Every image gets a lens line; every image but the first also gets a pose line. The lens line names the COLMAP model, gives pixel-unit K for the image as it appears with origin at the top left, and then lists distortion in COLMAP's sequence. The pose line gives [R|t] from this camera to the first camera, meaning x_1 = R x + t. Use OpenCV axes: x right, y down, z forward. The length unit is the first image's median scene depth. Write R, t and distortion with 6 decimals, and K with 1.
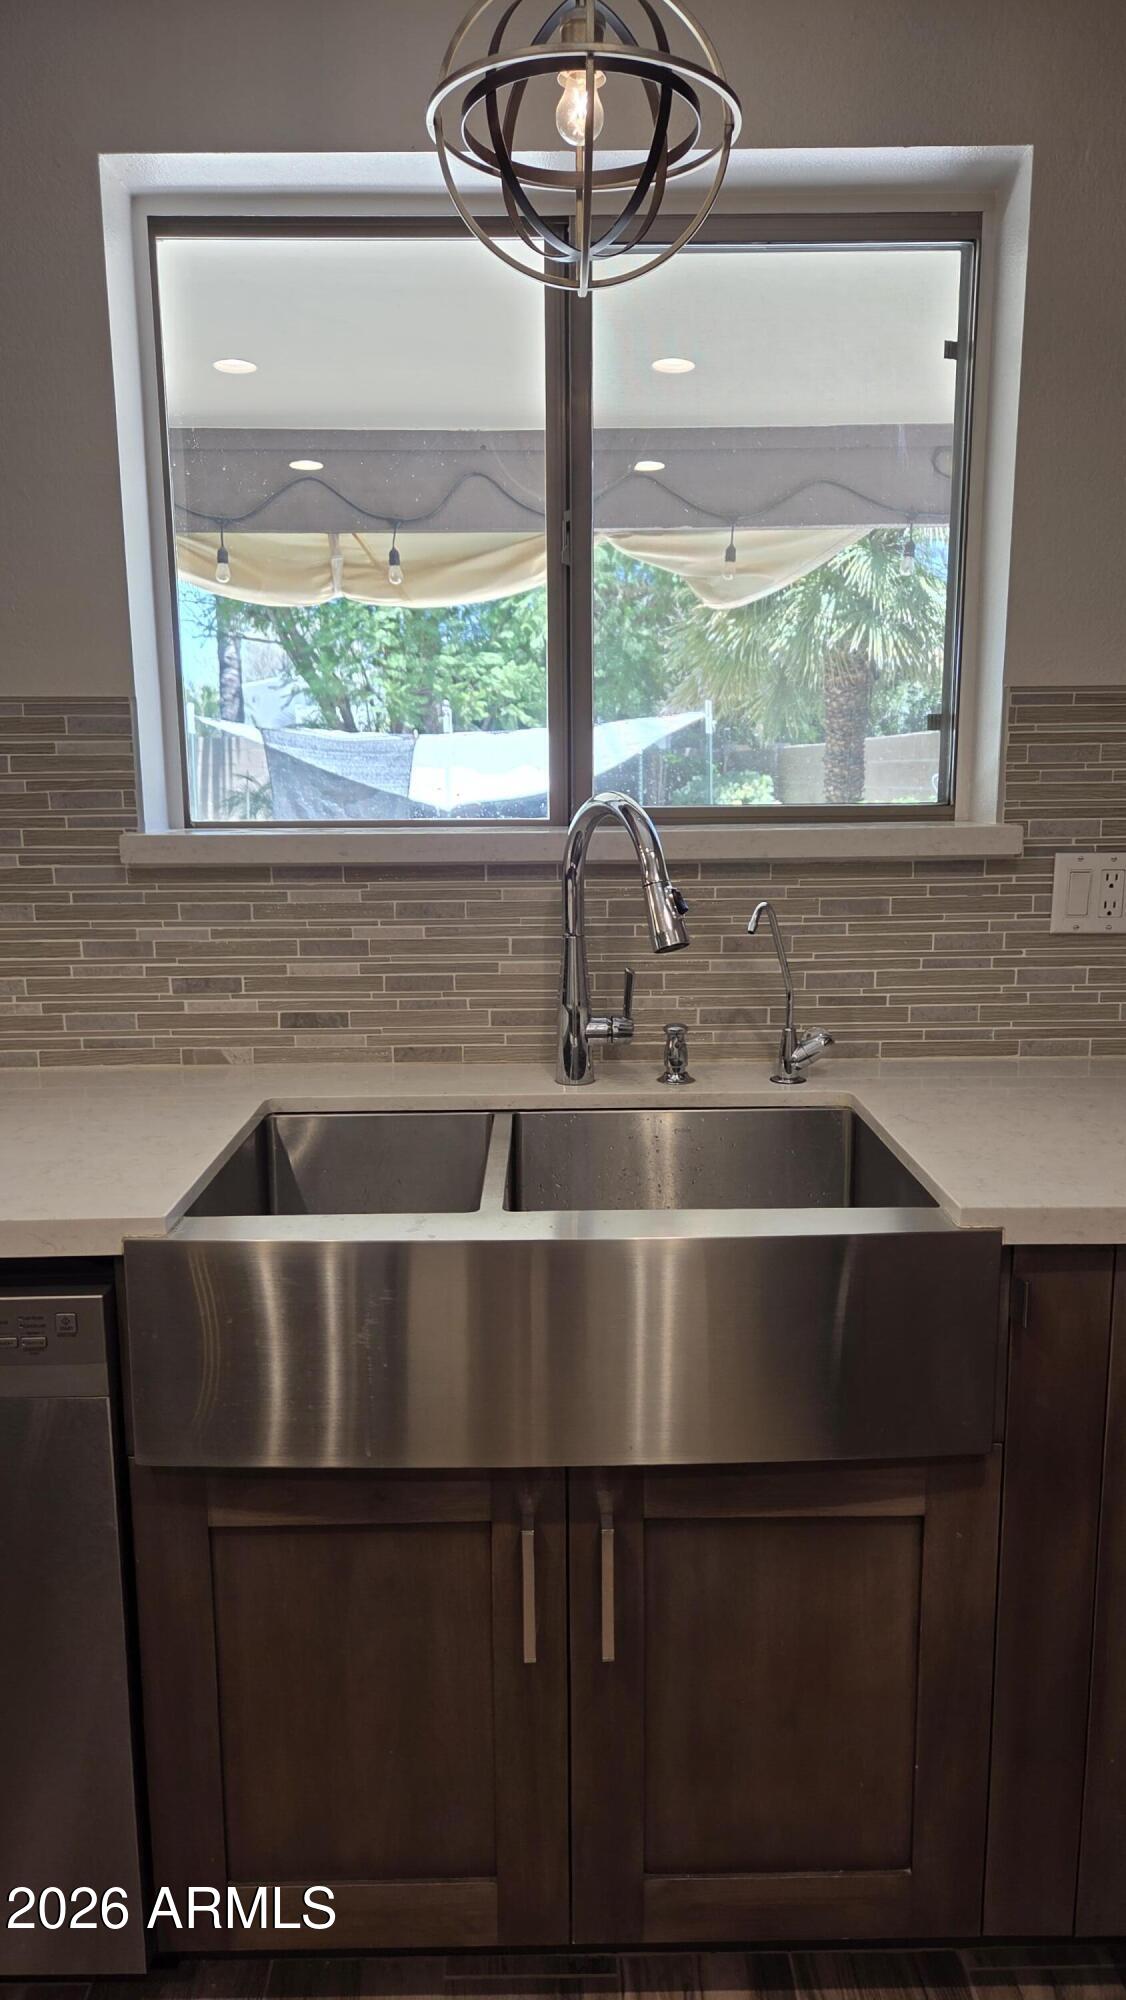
lens RADIAL K [[1337.9, 0, 569.9], [0, 1337.9, 1002.4], [0, 0, 1]] dist [0.059696, -0.041721]
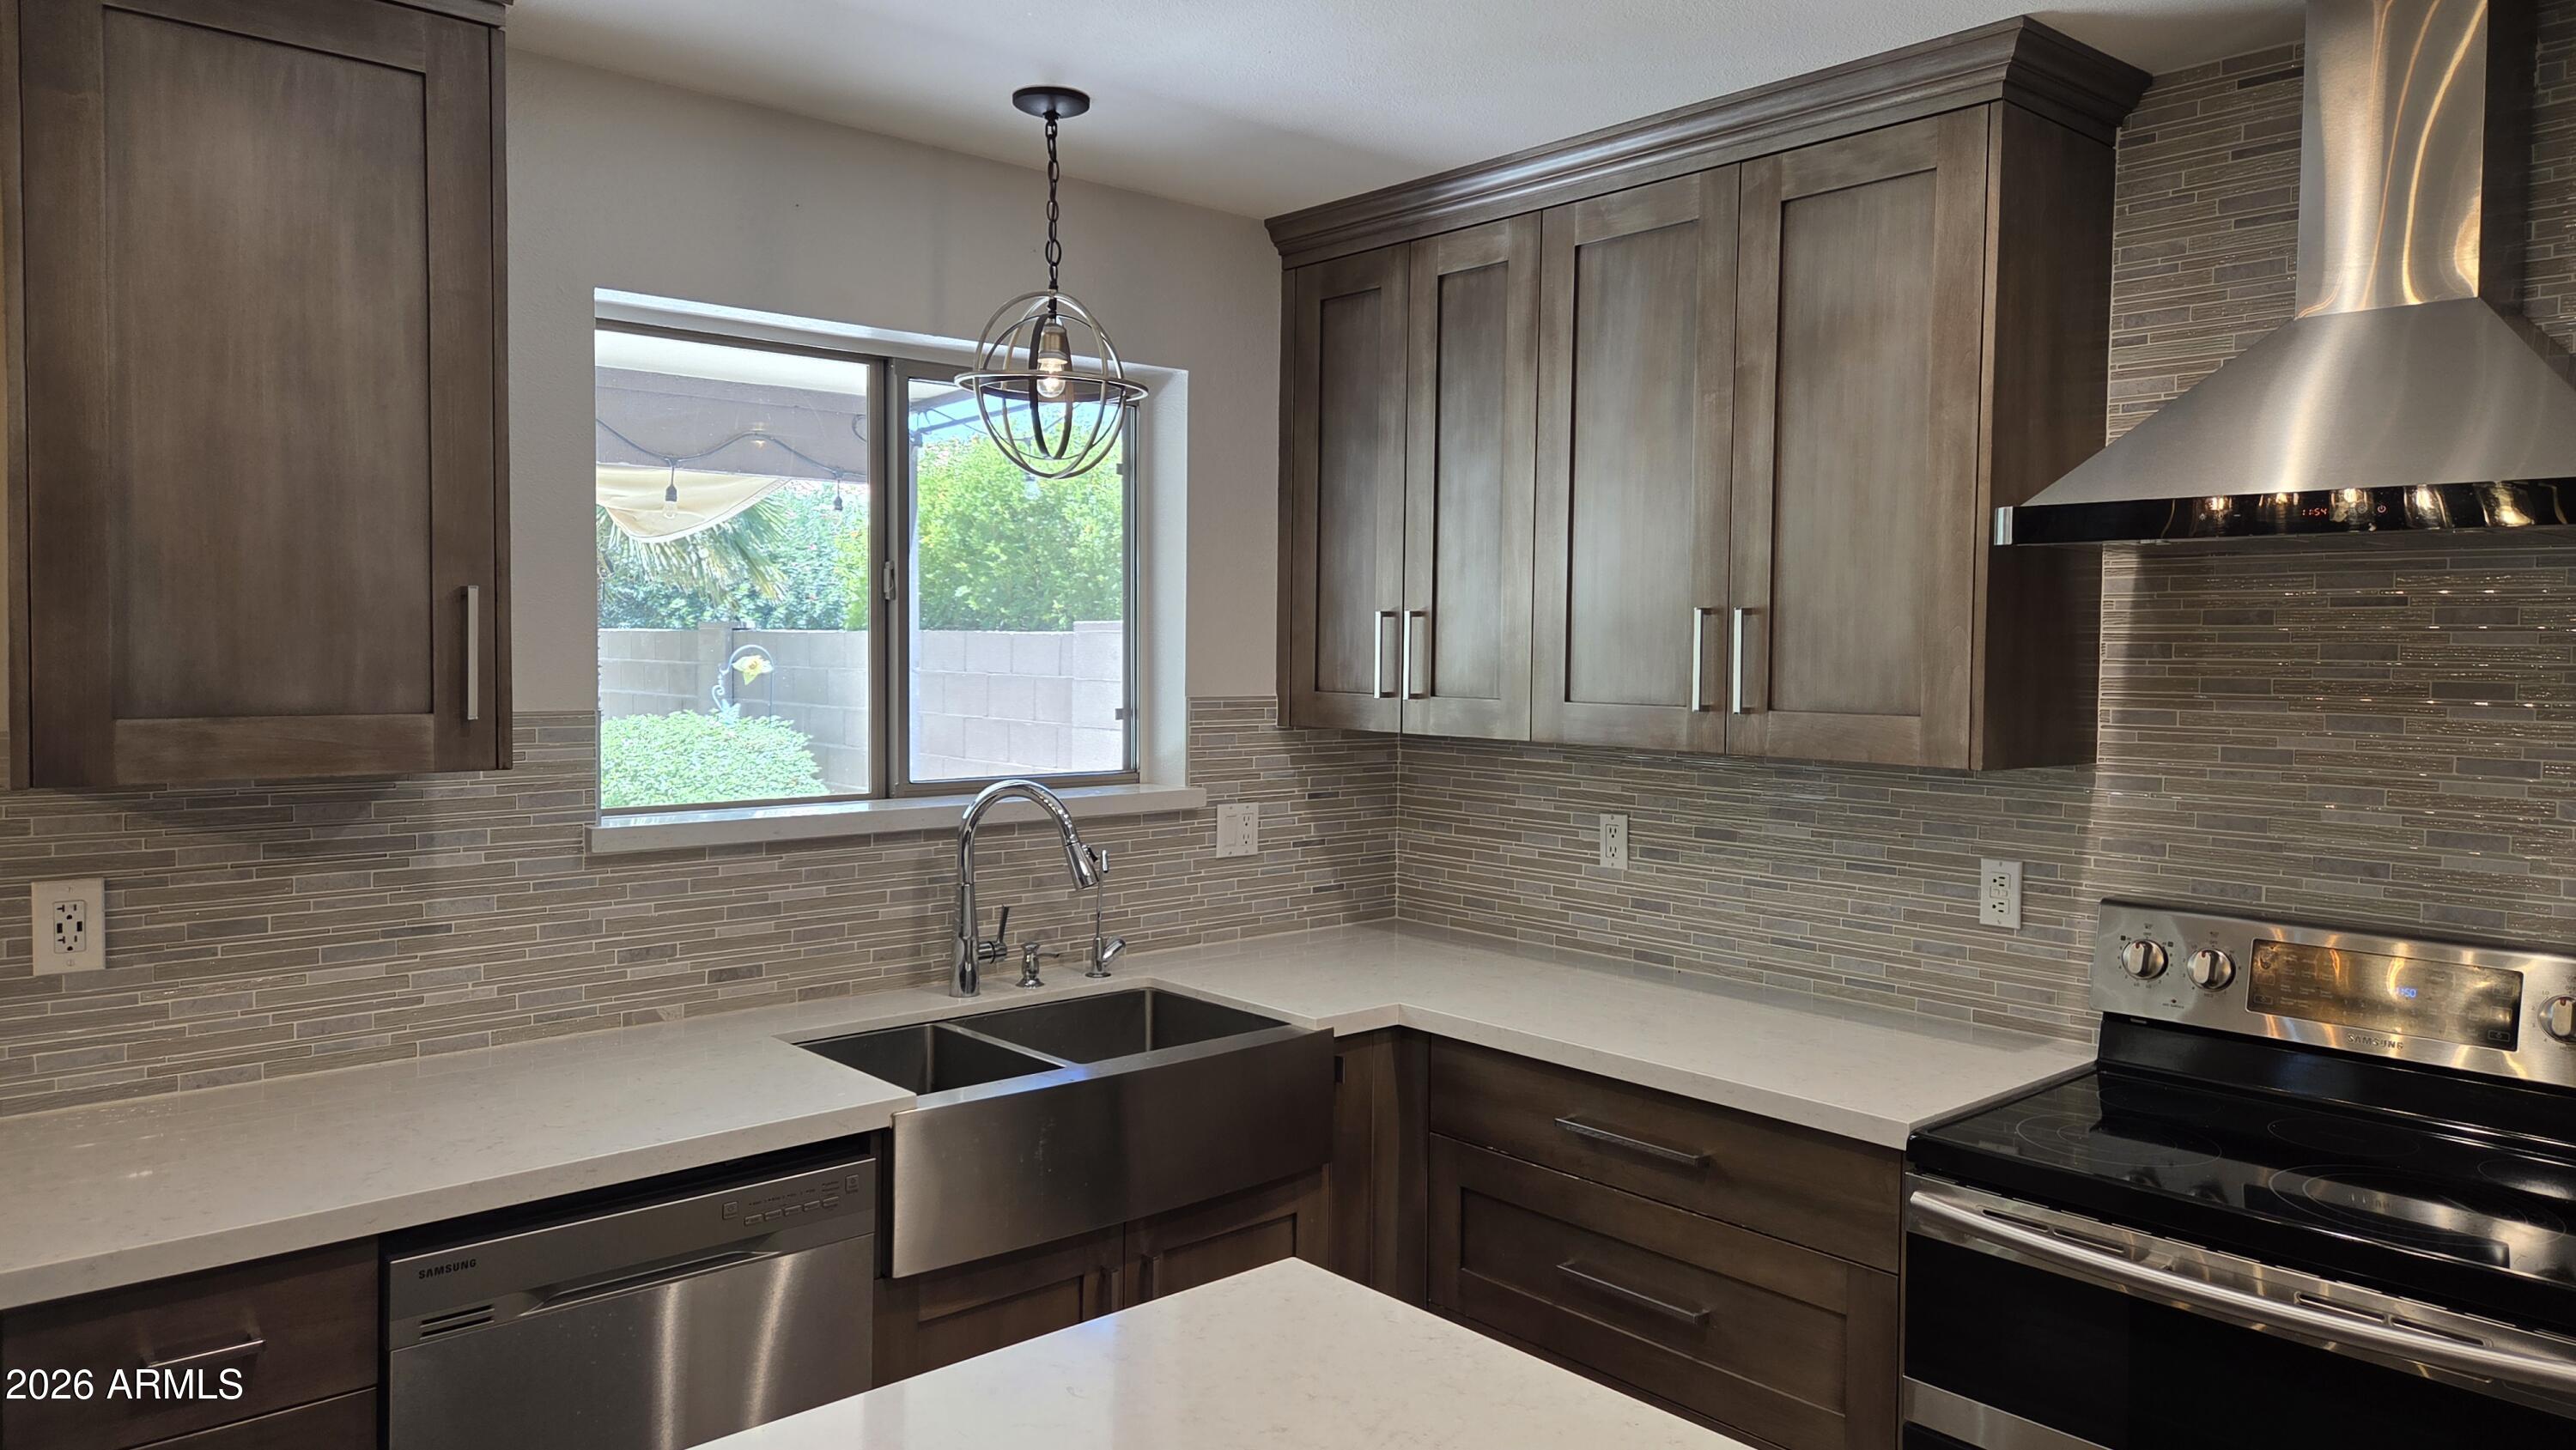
lens RADIAL K [[1723.0, 0, 1272.6], [0, 1723.0, 711.6], [0, 0, 1]] dist [0.059696, -0.041721]
pose [[0.757019, -0.011519, 0.653291, -0.837143], [0.095046, 0.991151, -0.092661, -0.029330], [-0.646442, 0.132239, 0.751415, -0.492205]]
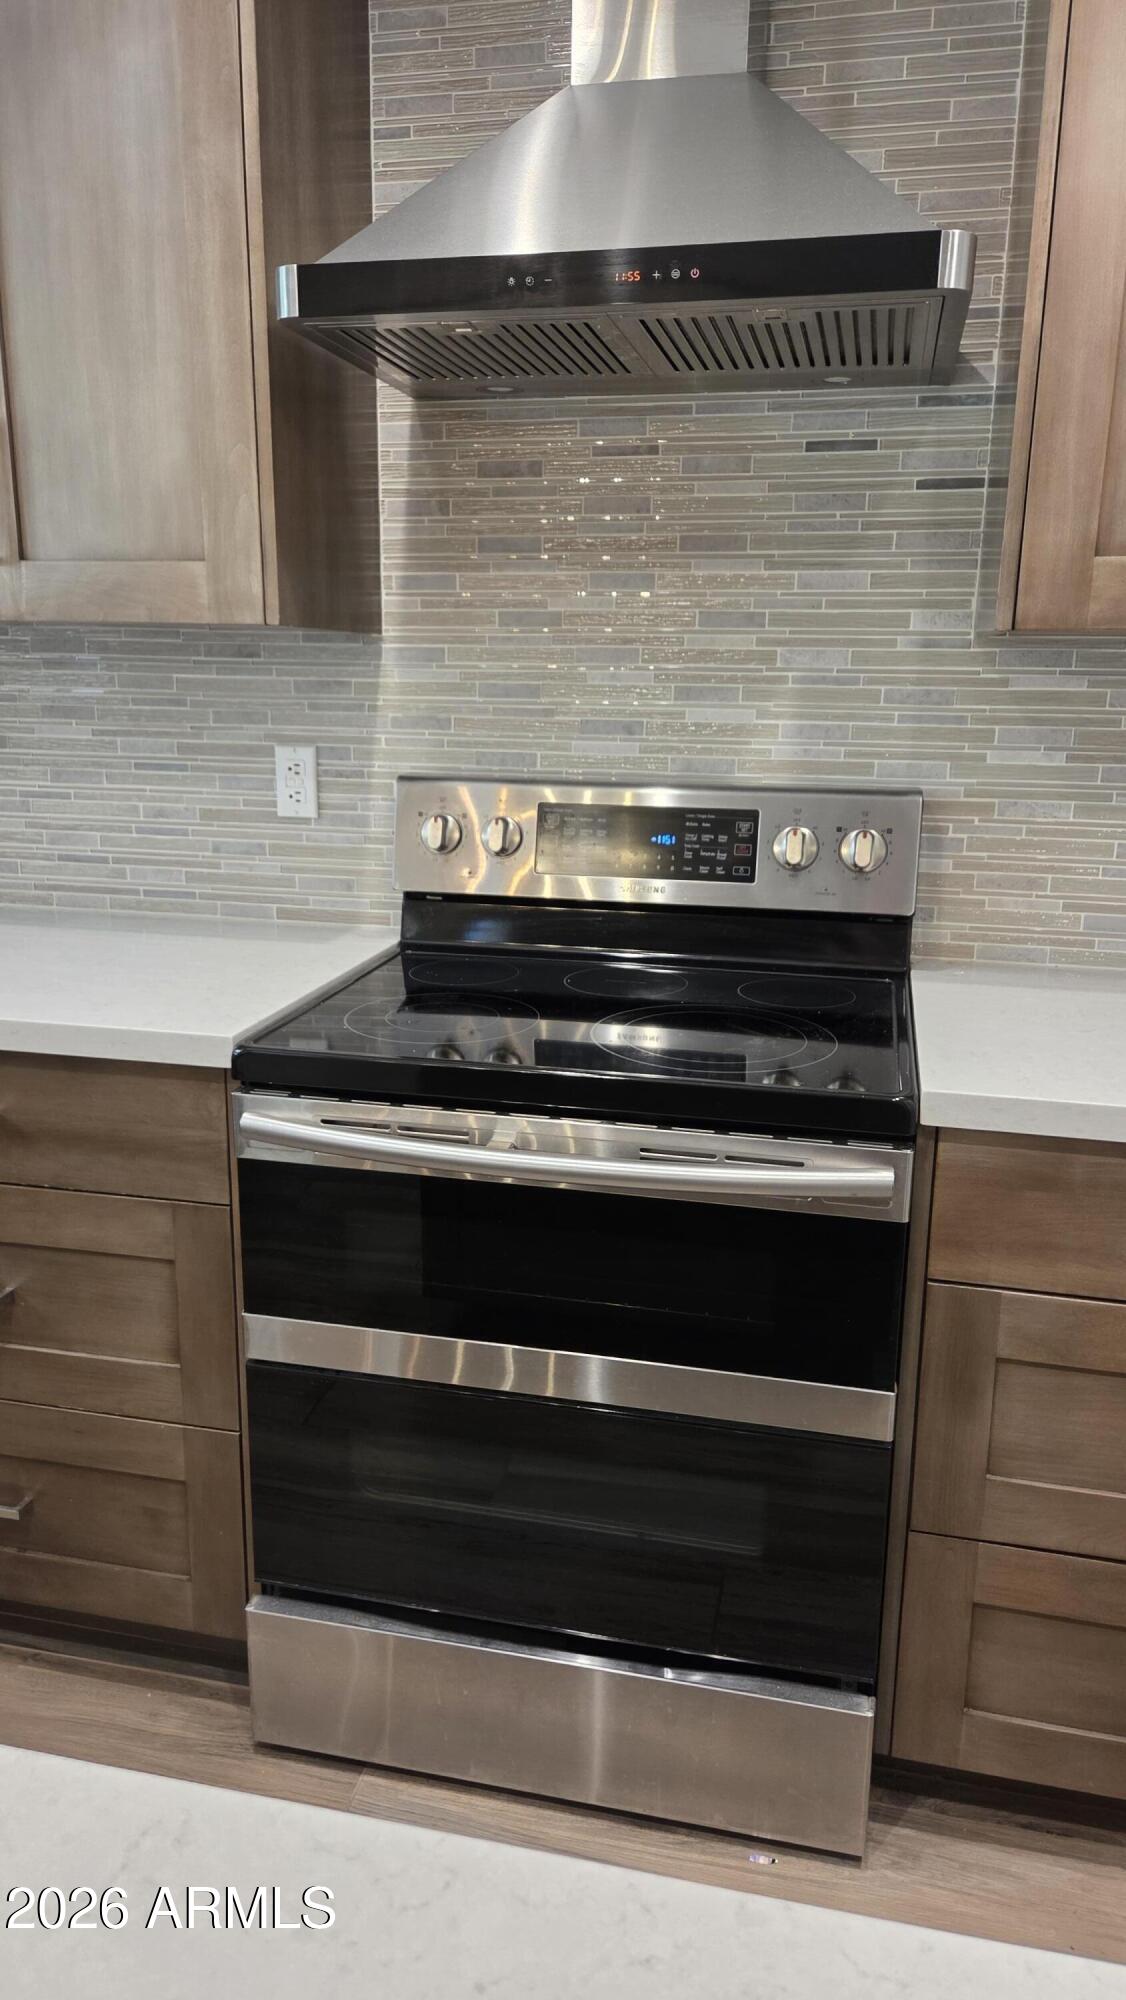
lens RADIAL K [[1337.9, 0, 556.9], [0, 1337.9, 994.7], [0, 0, 1]] dist [0.059696, -0.041721]
pose [[0.231876, -0.219687, 0.947613, -0.406116], [0.149268, 0.970662, 0.188506, 0.041455], [-0.961225, 0.097738, 0.257865, -0.216251]]
